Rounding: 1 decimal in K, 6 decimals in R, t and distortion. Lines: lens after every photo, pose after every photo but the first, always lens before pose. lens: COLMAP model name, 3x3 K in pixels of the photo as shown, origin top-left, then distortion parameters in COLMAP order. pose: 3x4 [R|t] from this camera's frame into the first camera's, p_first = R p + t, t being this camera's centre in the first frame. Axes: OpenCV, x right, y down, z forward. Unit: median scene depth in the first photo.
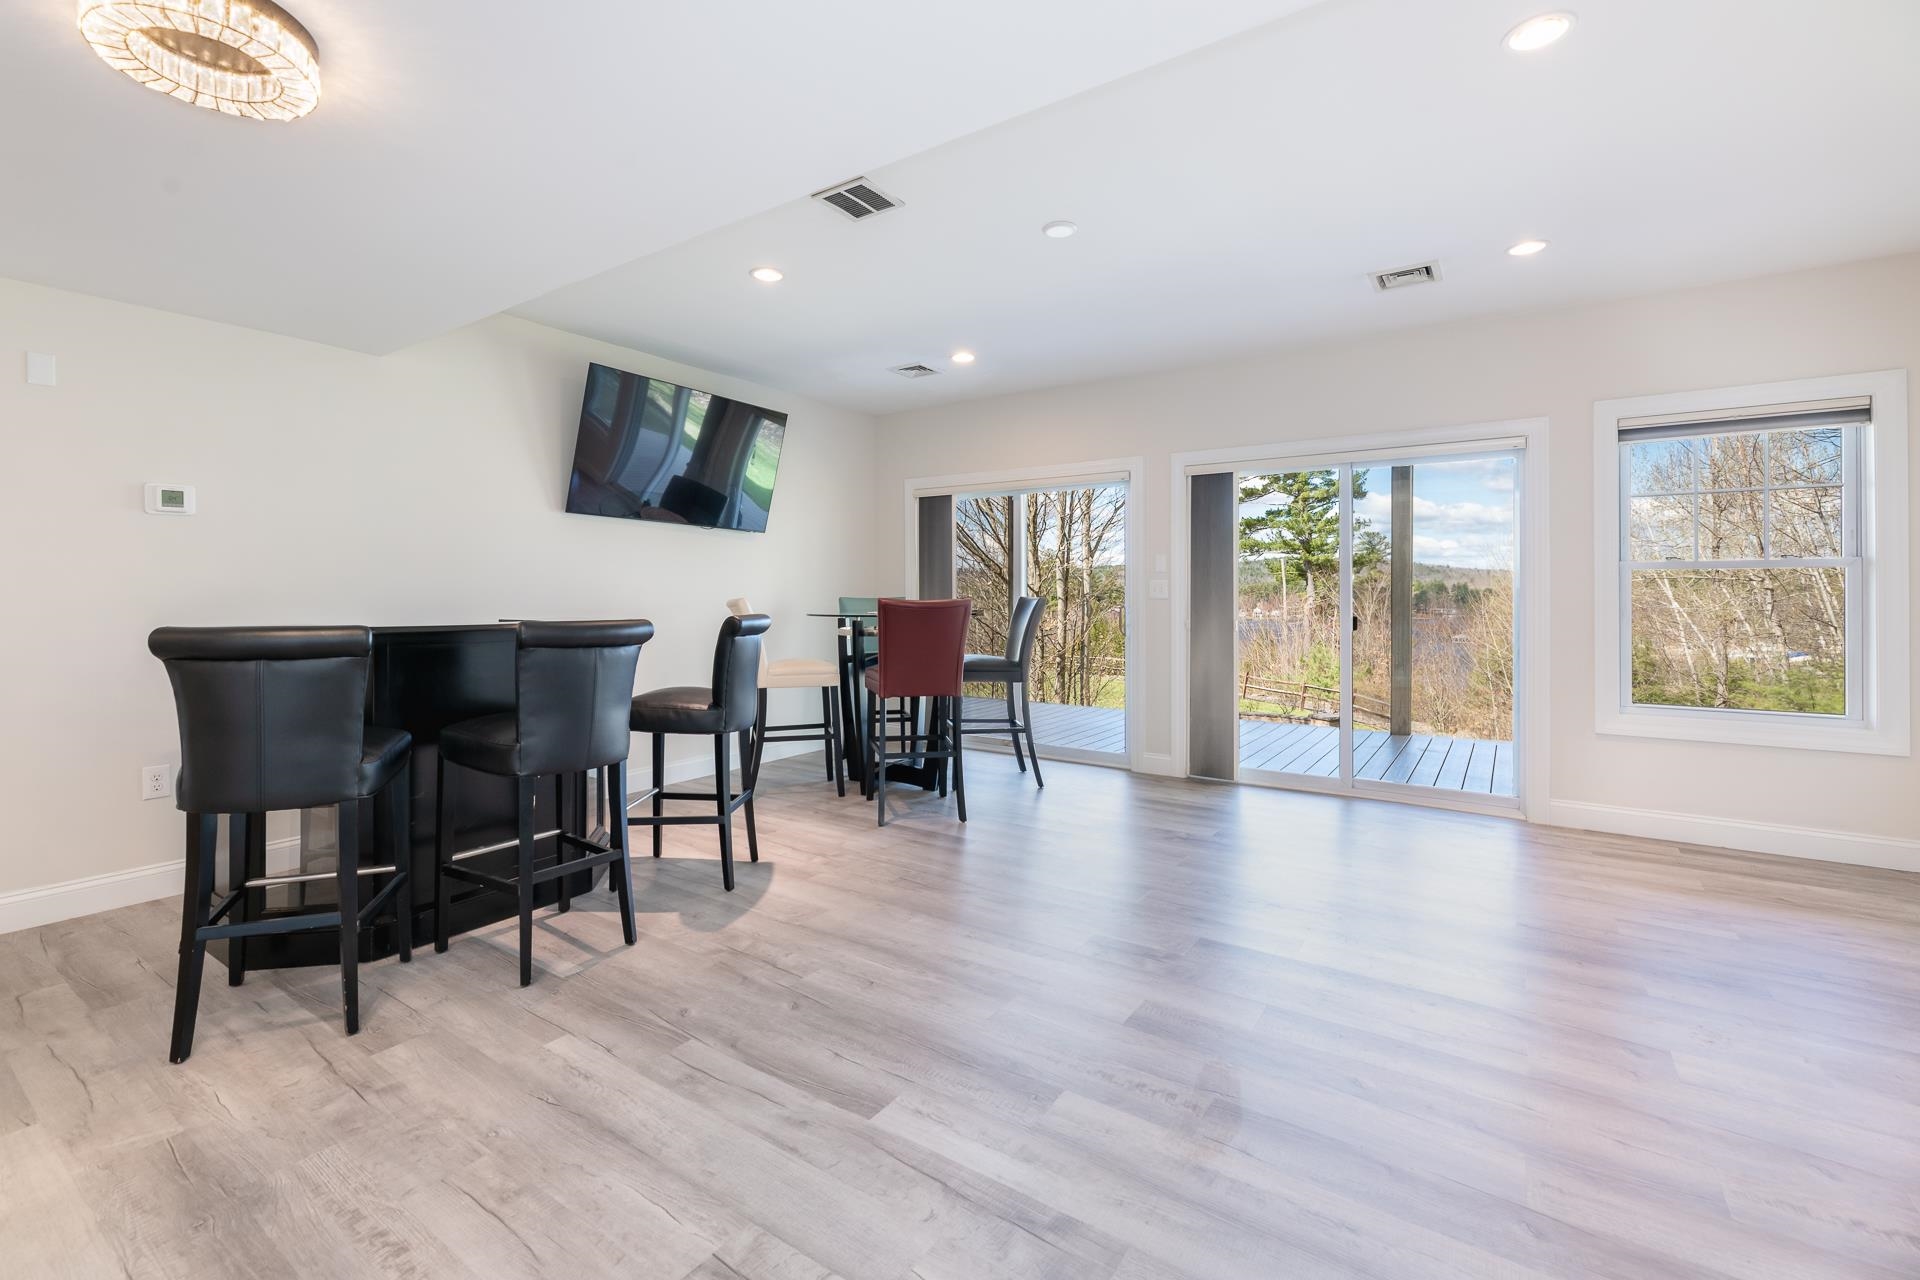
lens RADIAL K [[839.5, 0, 951.8], [0, 839.5, 595.5], [0, 0, 1]] dist [0.001952, 0.000285]
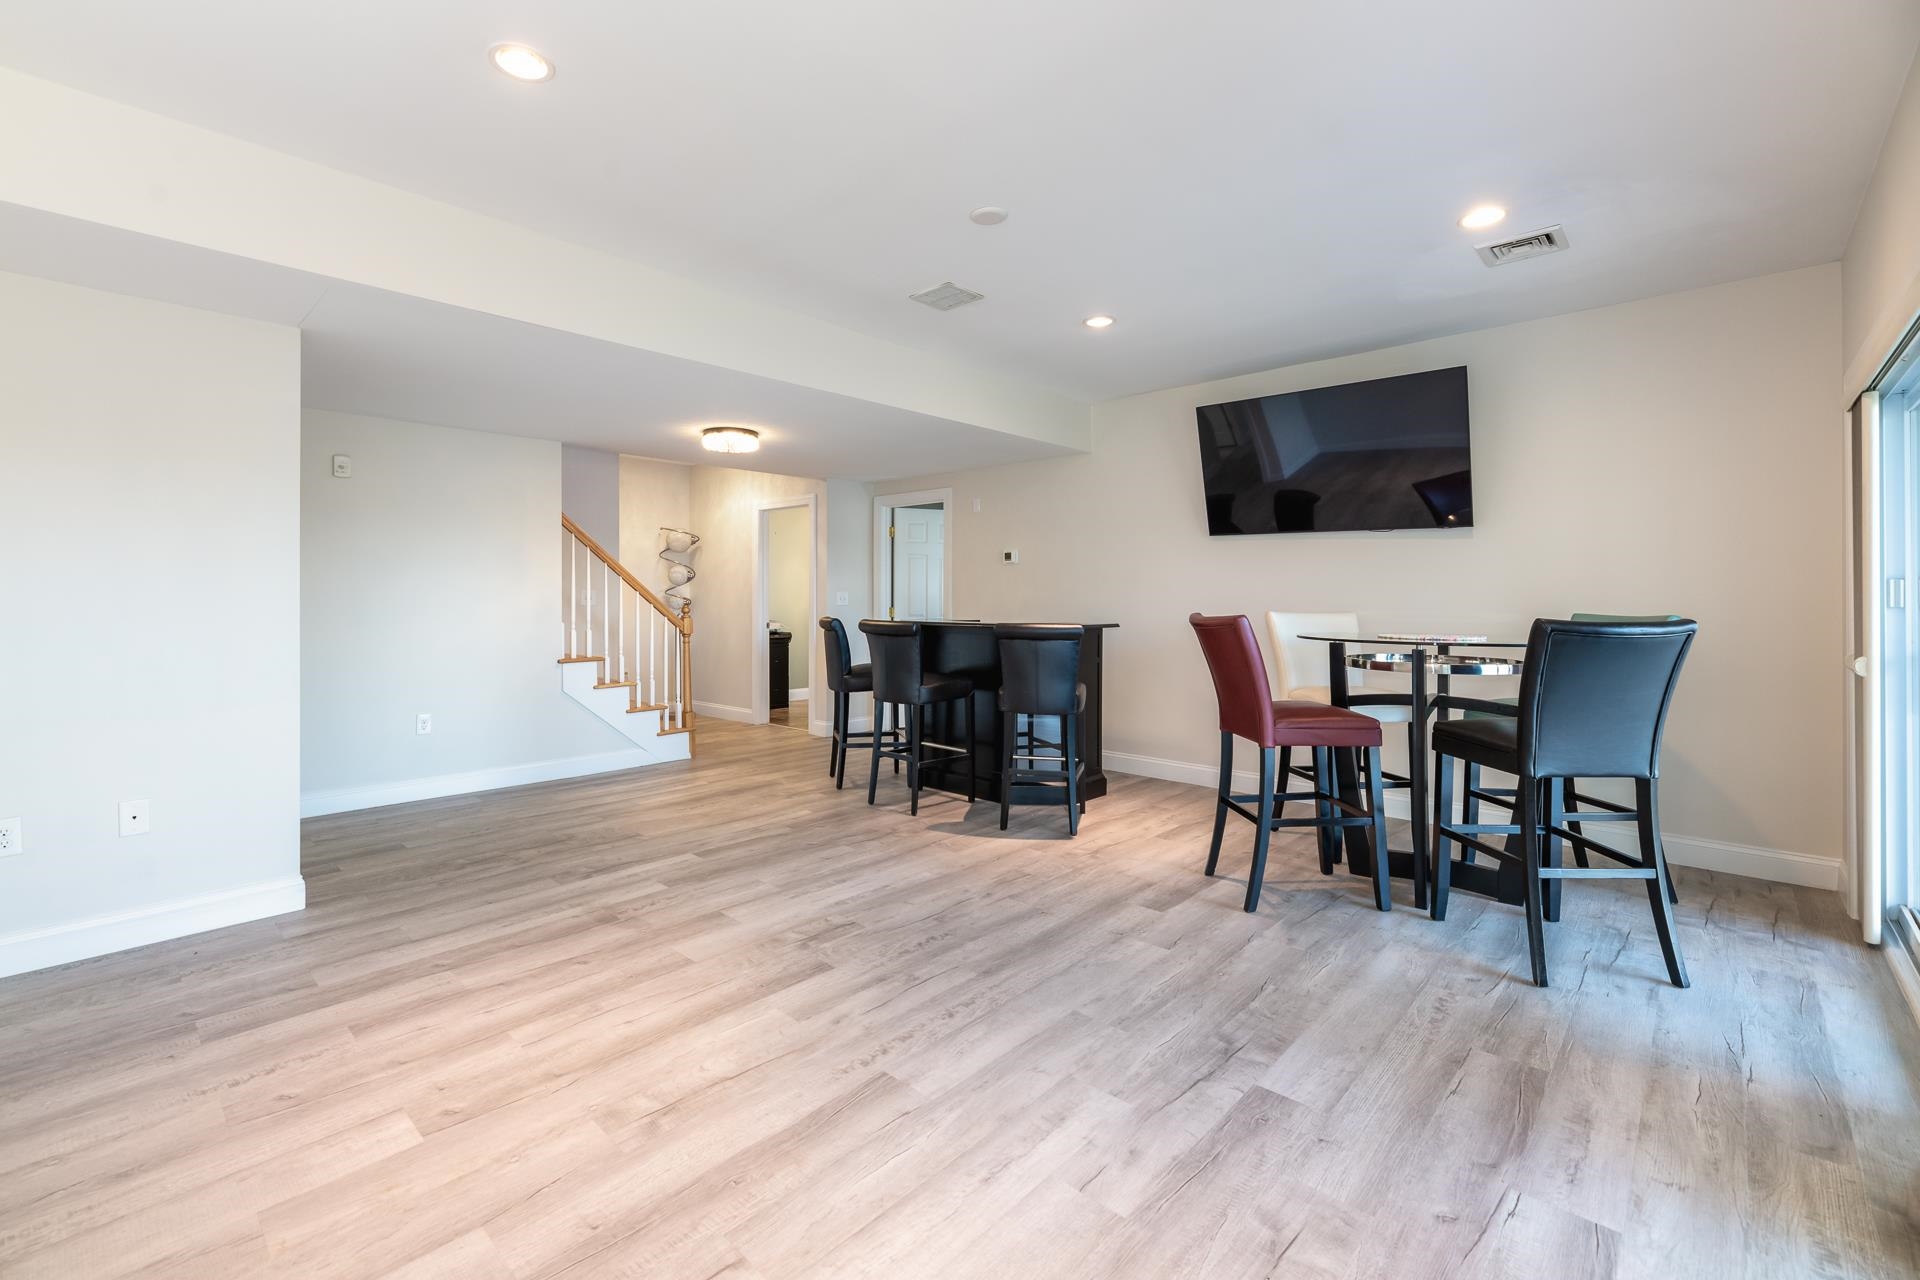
lens RADIAL K [[886.1, 0, 959.4], [0, 886.1, 634.4], [0, 0, 1]] dist [-0.000058, 0.000134]
pose [[-0.160103, 0.042615, -0.986180, 1.112670], [-0.001817, 0.999053, 0.043466, -0.018437], [0.987099, 0.008751, -0.159874, 1.133076]]
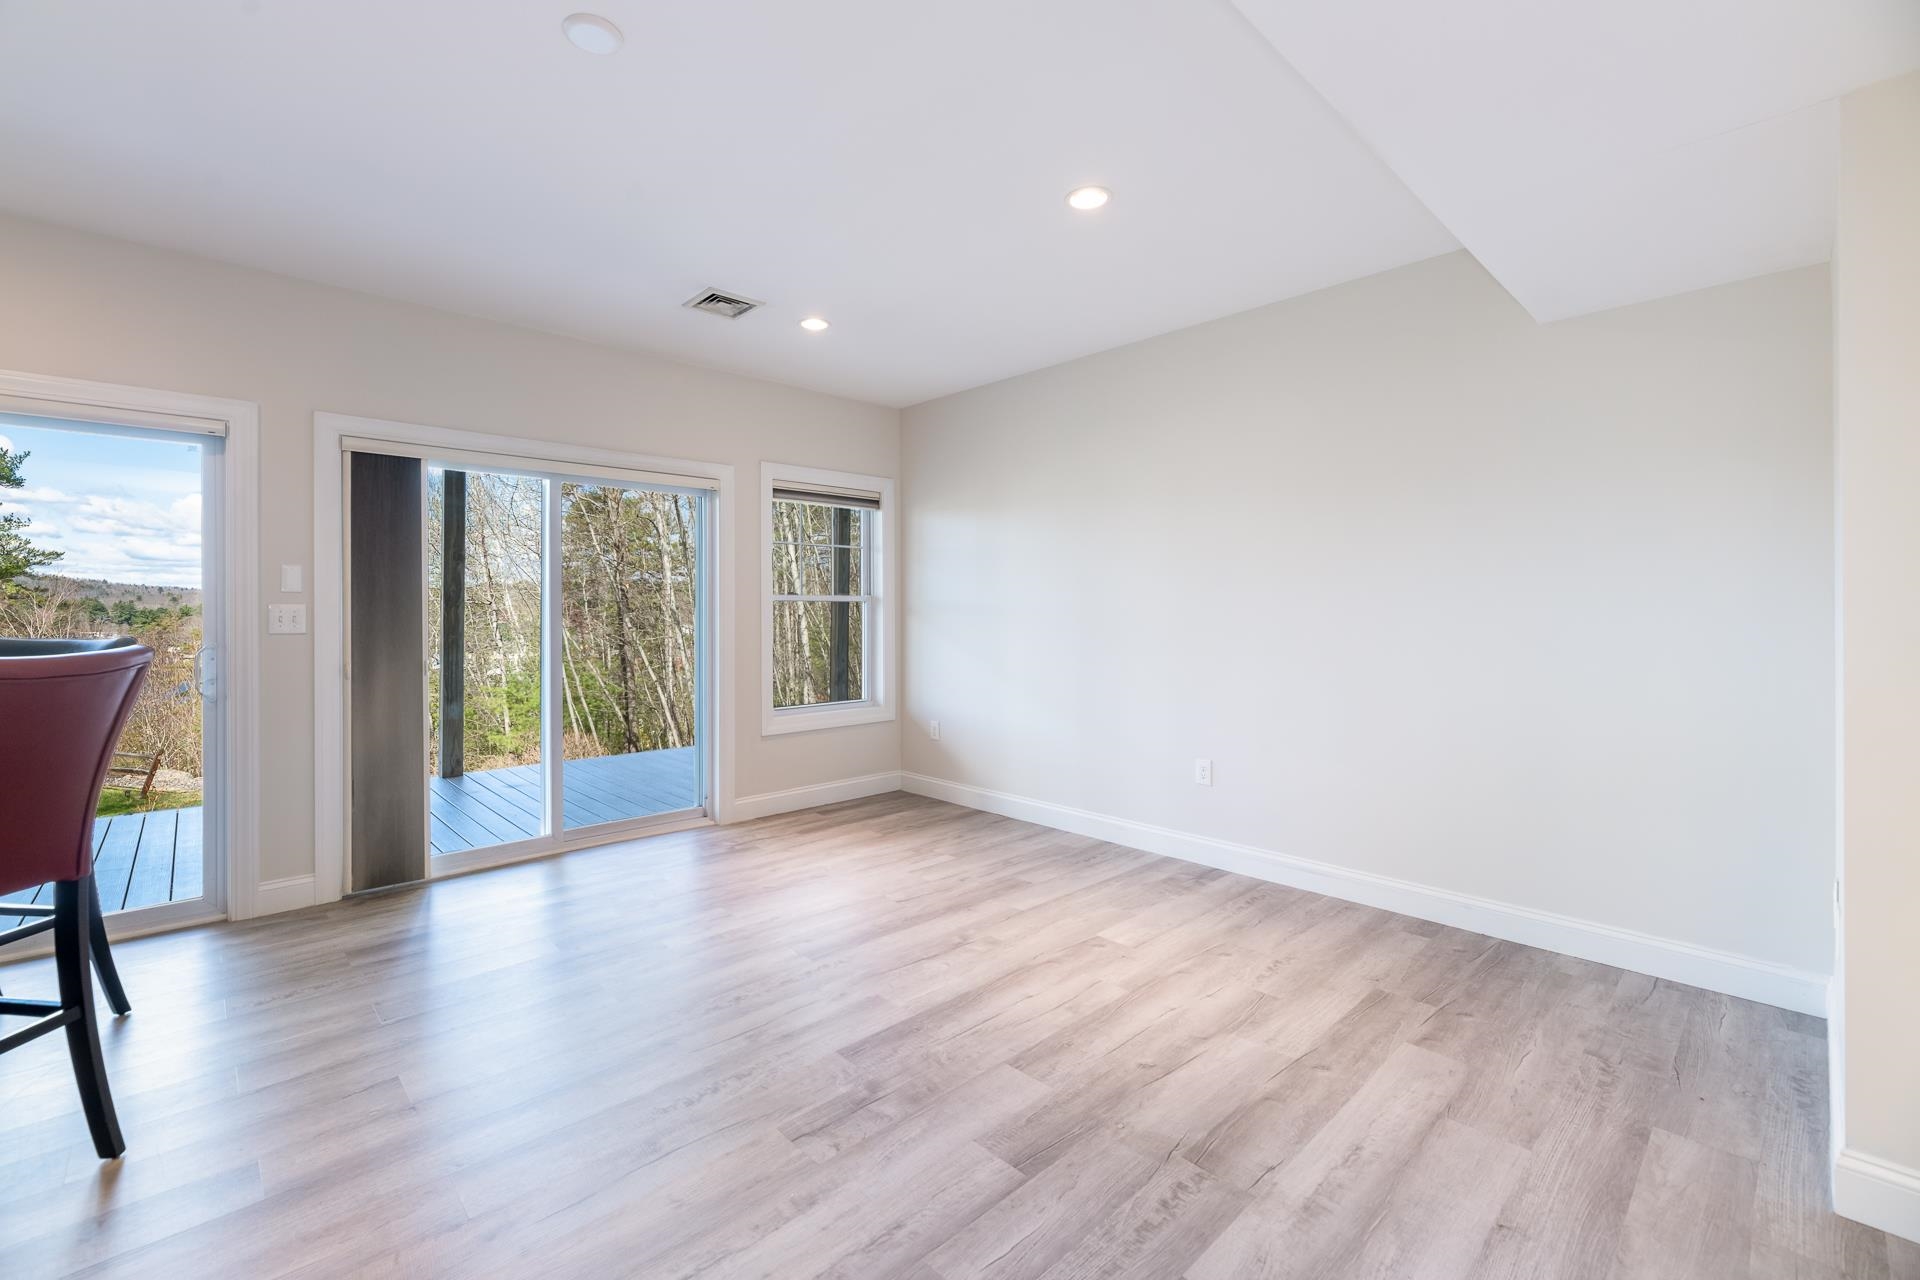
lens RADIAL K [[801.3, 0, 949.6], [0, 801.3, 611.2], [0, 0, 1]] dist [-0.000497, -0.000045]
pose [[0.228627, -0.000119, 0.973514, -0.378935], [0.005108, 0.999986, -0.001078, -0.016765], [-0.973501, 0.005219, 0.228624, 0.616700]]
